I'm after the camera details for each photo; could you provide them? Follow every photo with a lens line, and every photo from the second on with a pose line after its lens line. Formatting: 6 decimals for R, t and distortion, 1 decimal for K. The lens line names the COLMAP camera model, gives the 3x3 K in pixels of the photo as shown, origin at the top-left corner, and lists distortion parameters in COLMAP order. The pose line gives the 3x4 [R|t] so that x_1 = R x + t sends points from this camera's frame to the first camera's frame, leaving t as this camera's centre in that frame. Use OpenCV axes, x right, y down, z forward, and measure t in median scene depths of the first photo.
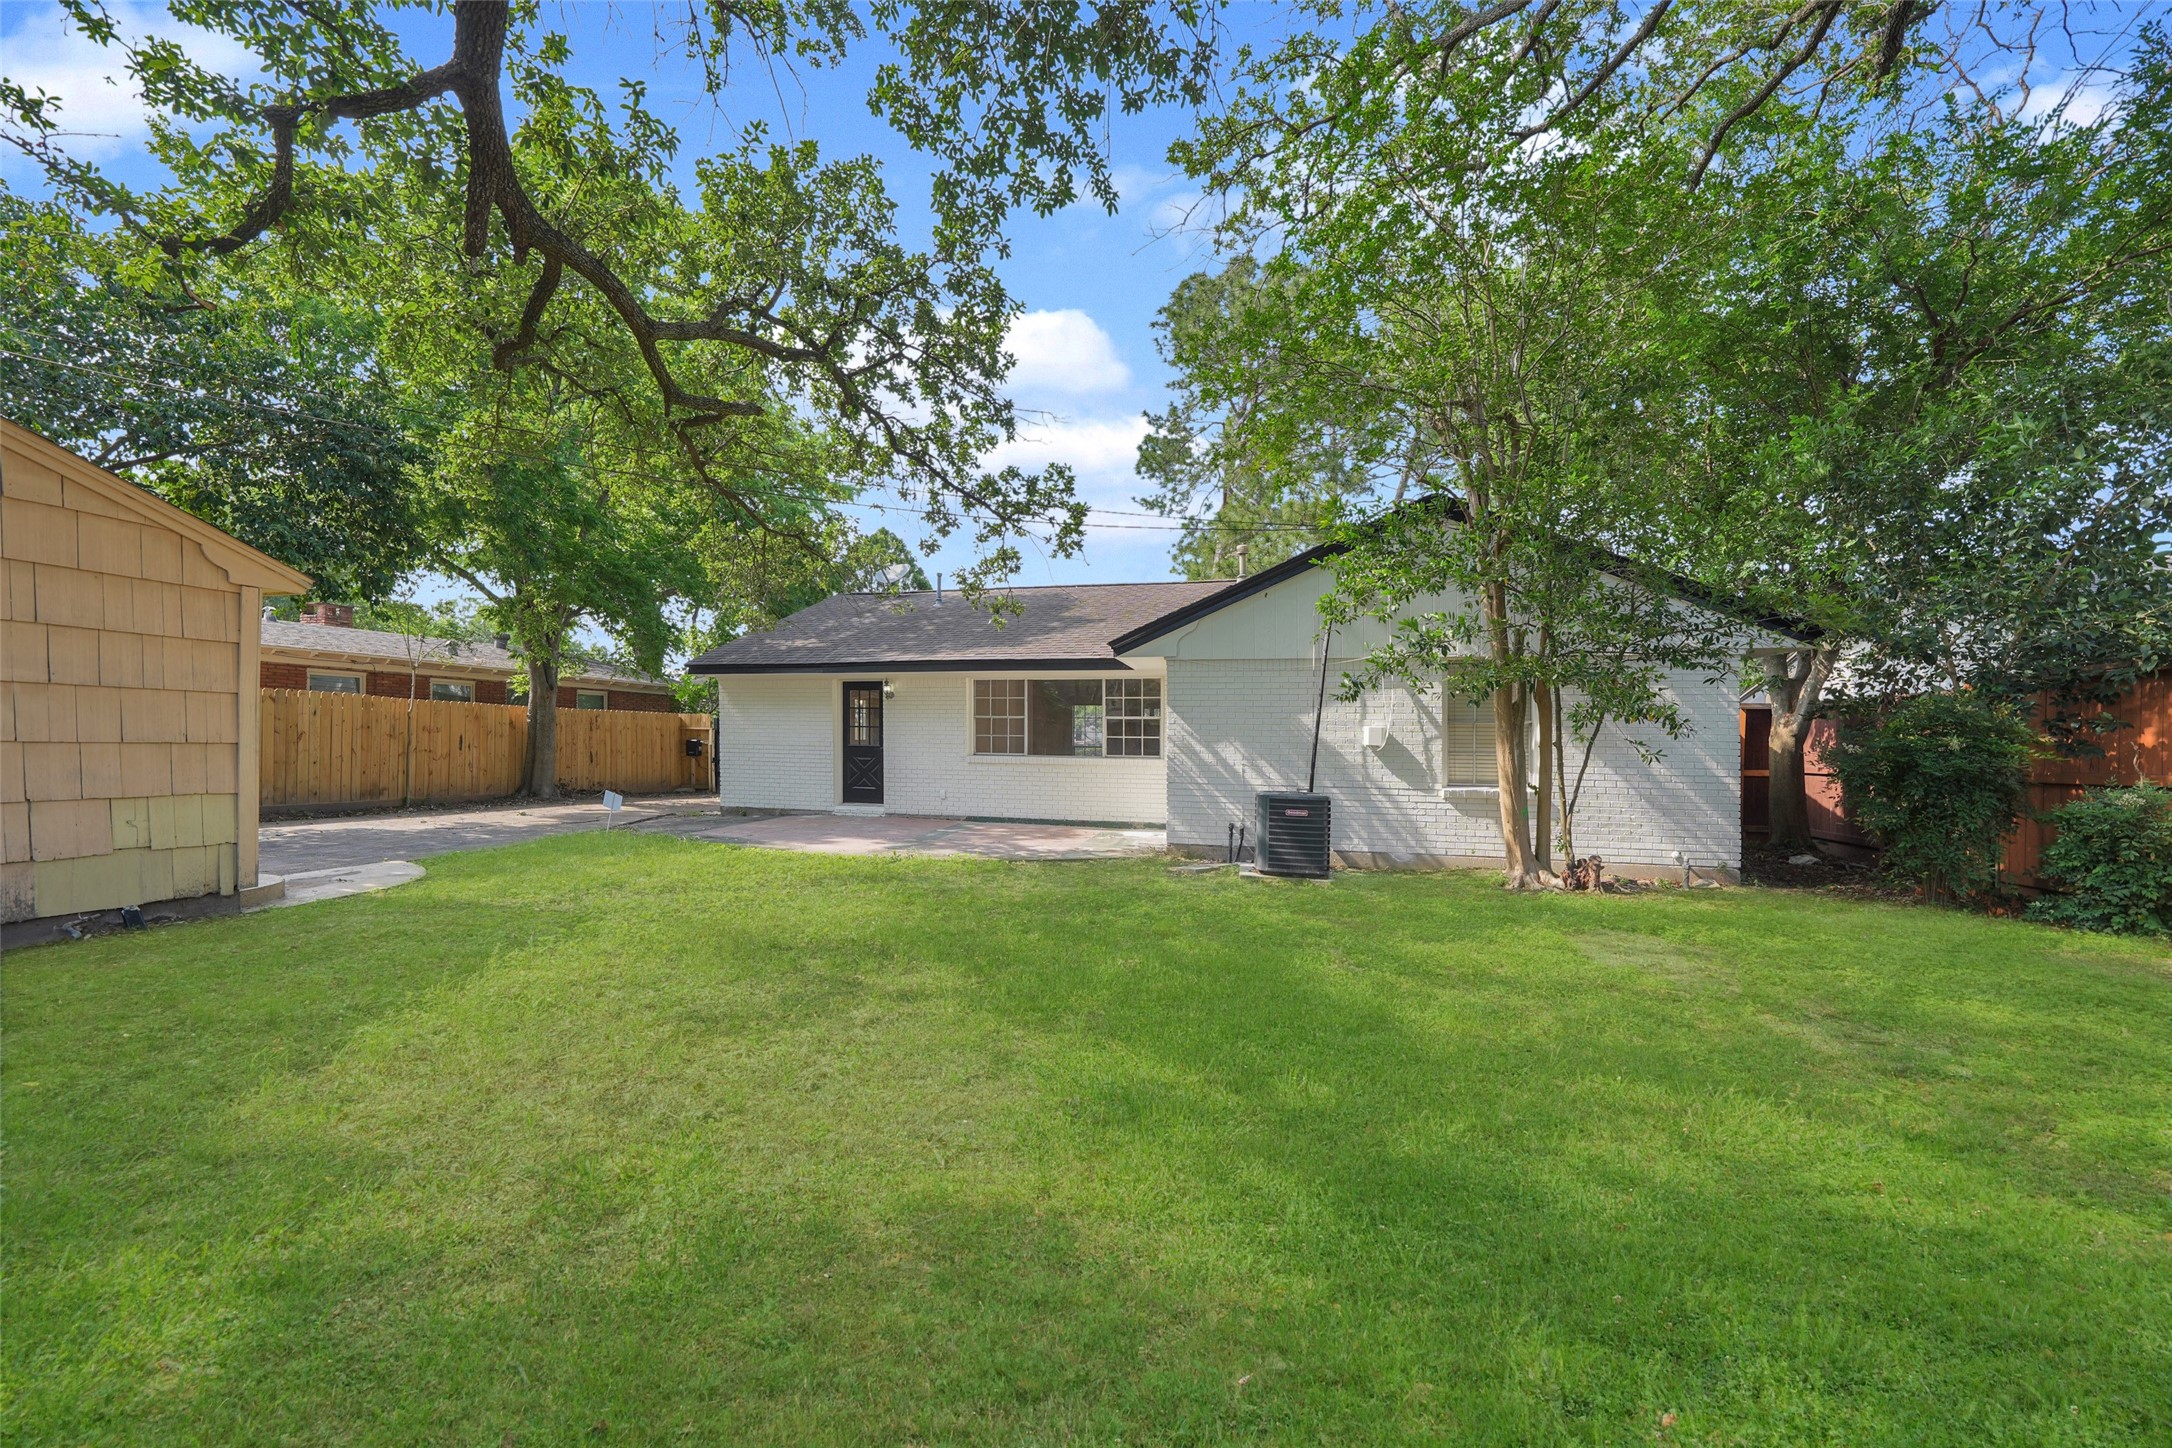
lens RADIAL K [[784.6, 0, 1086.0], [0, 784.6, 724.0], [0, 0, 1]] dist [-0.000454, 0.000048]
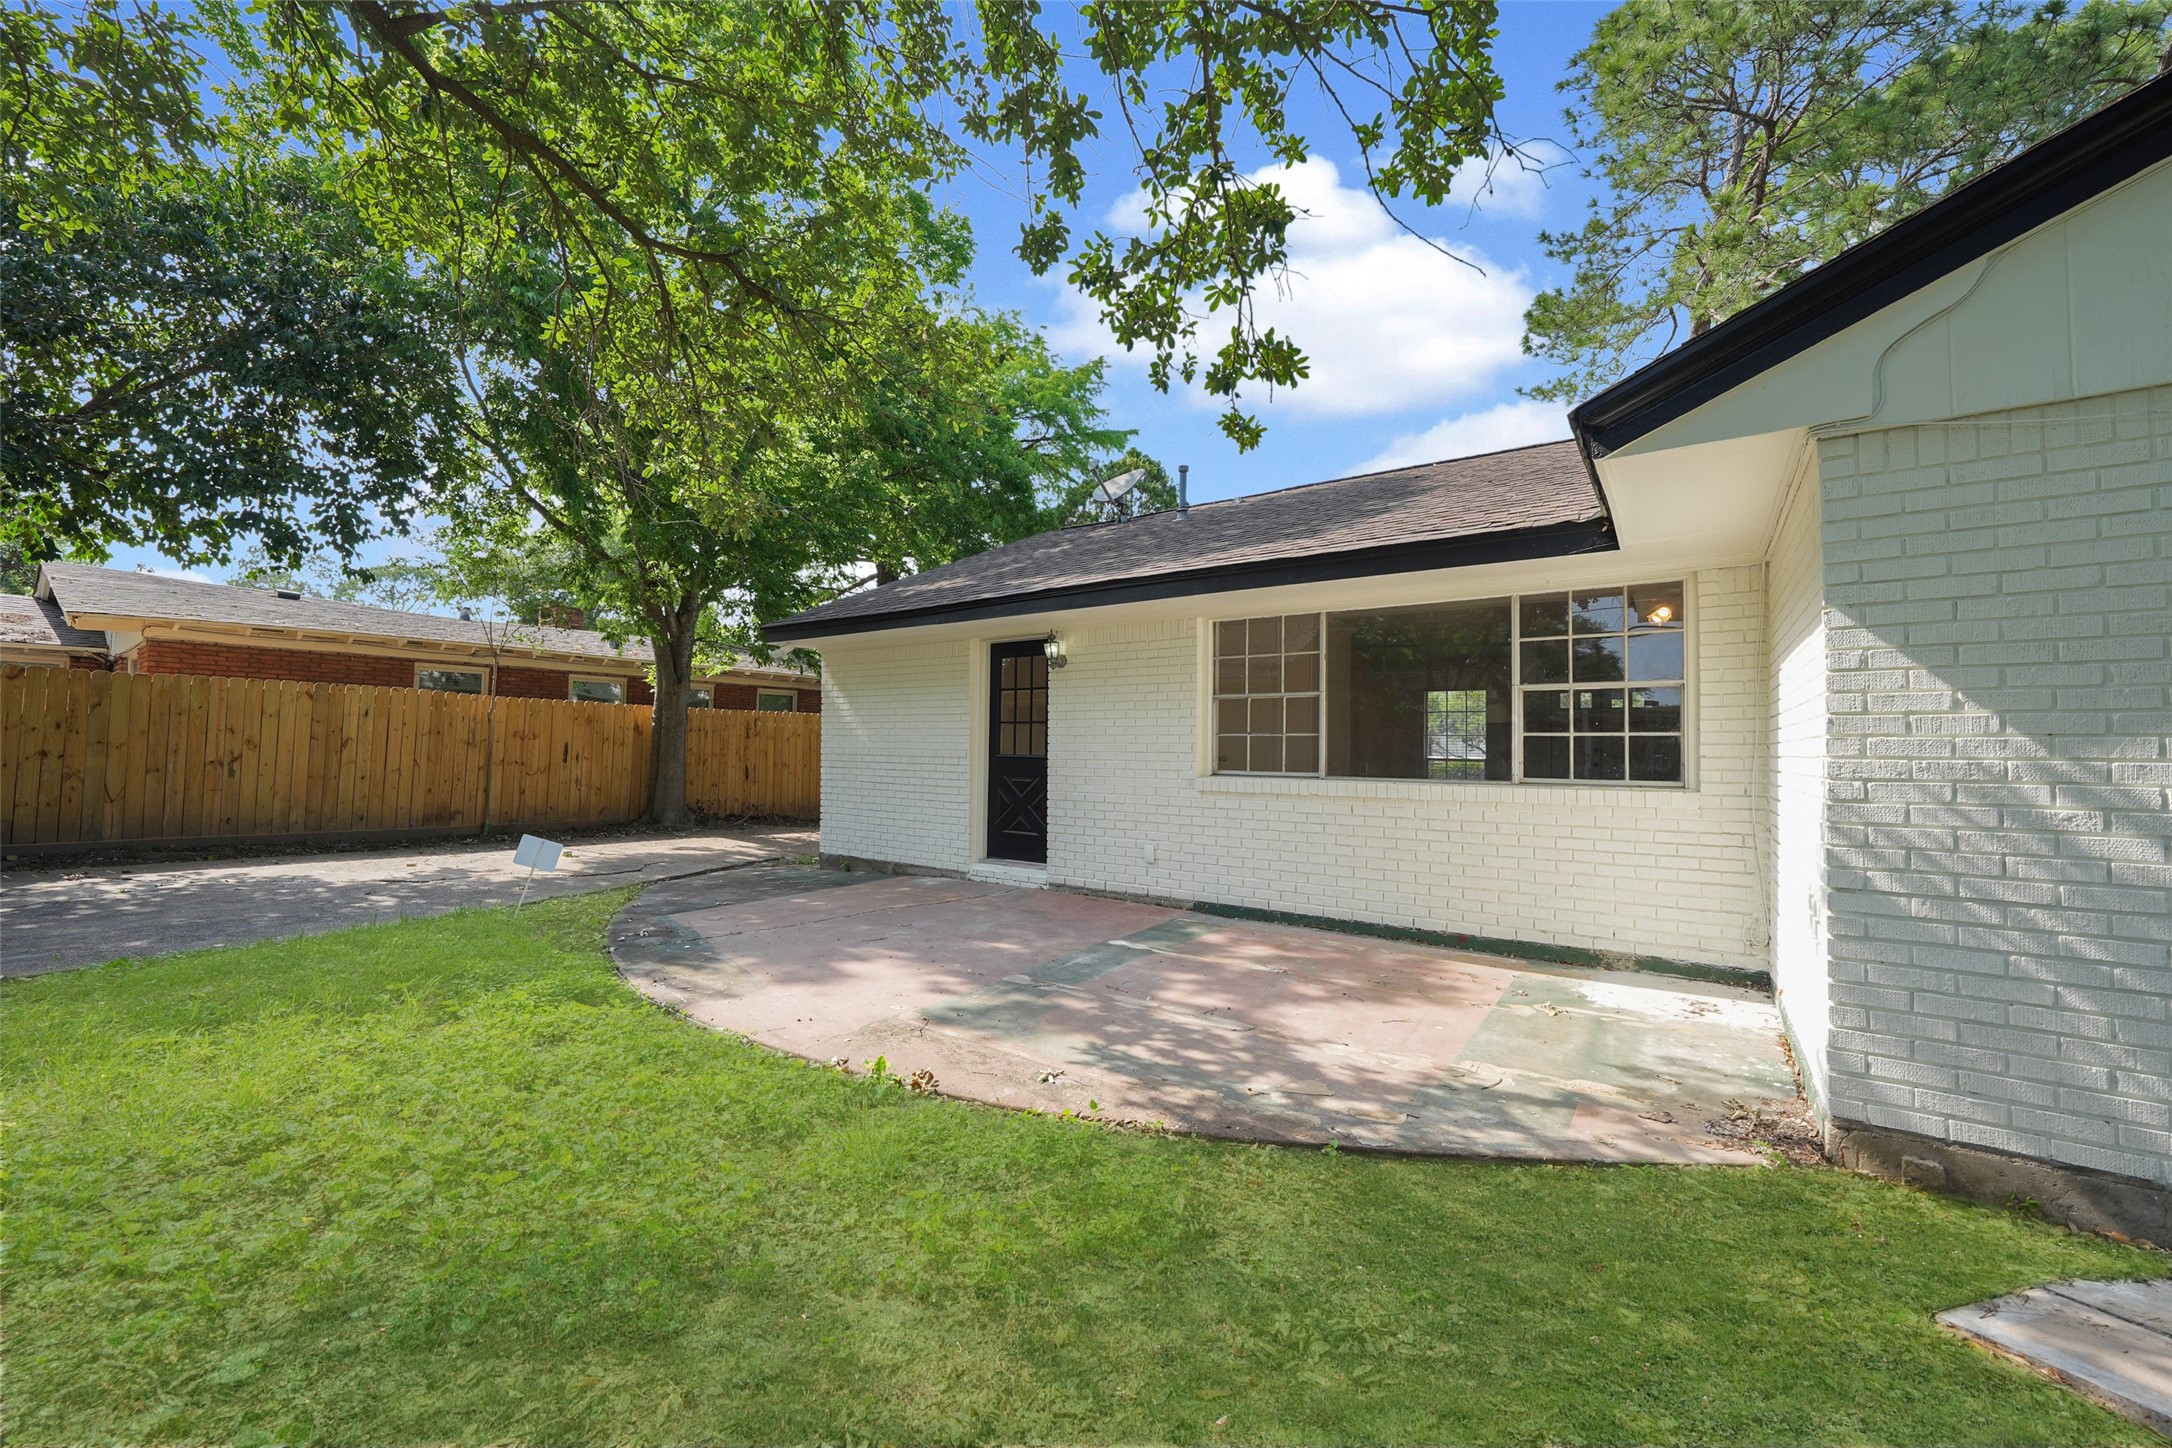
lens RADIAL K [[844.2, 0, 1074.5], [0, 844.2, 748.6], [0, 0, 1]] dist [0.010542, -0.000164]
pose [[0.920755, -0.003402, -0.390126, -0.016627], [0.007624, 0.999928, 0.009275, 0.017217], [0.390066, -0.011514, 0.920715, 0.476520]]
